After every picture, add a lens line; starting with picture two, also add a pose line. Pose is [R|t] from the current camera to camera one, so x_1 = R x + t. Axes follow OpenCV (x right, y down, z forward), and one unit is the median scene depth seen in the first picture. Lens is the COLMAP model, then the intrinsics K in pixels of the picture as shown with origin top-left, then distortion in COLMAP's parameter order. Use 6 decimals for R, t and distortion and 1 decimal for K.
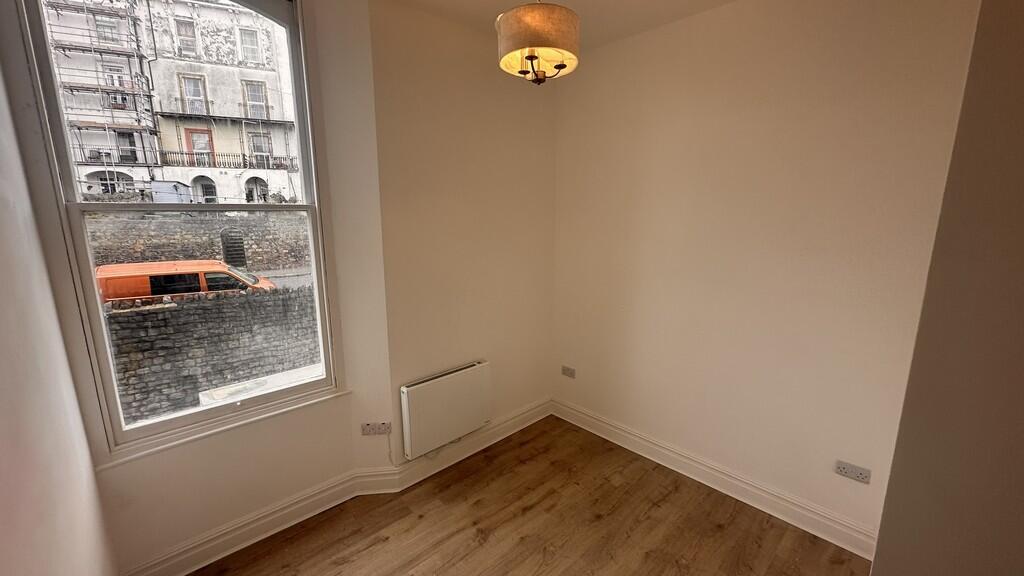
lens RADIAL K [[402.5, 0, 510.1], [0, 402.5, 285.4], [0, 0, 1]] dist [0.001020, 0.000105]
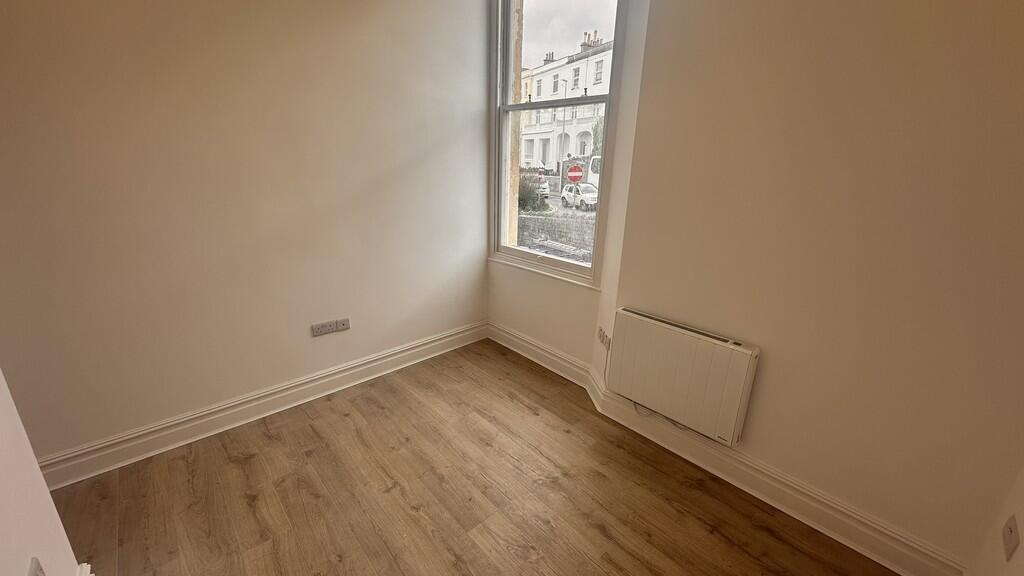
lens RADIAL K [[402.5, 0, 509.3], [0, 402.5, 292.1], [0, 0, 1]] dist [0.001020, 0.000105]
pose [[0.004901, 0.324664, -0.945817, 0.541221], [-0.198296, 0.927361, 0.317301, -0.004096], [0.980130, 0.185996, 0.068924, 0.703004]]
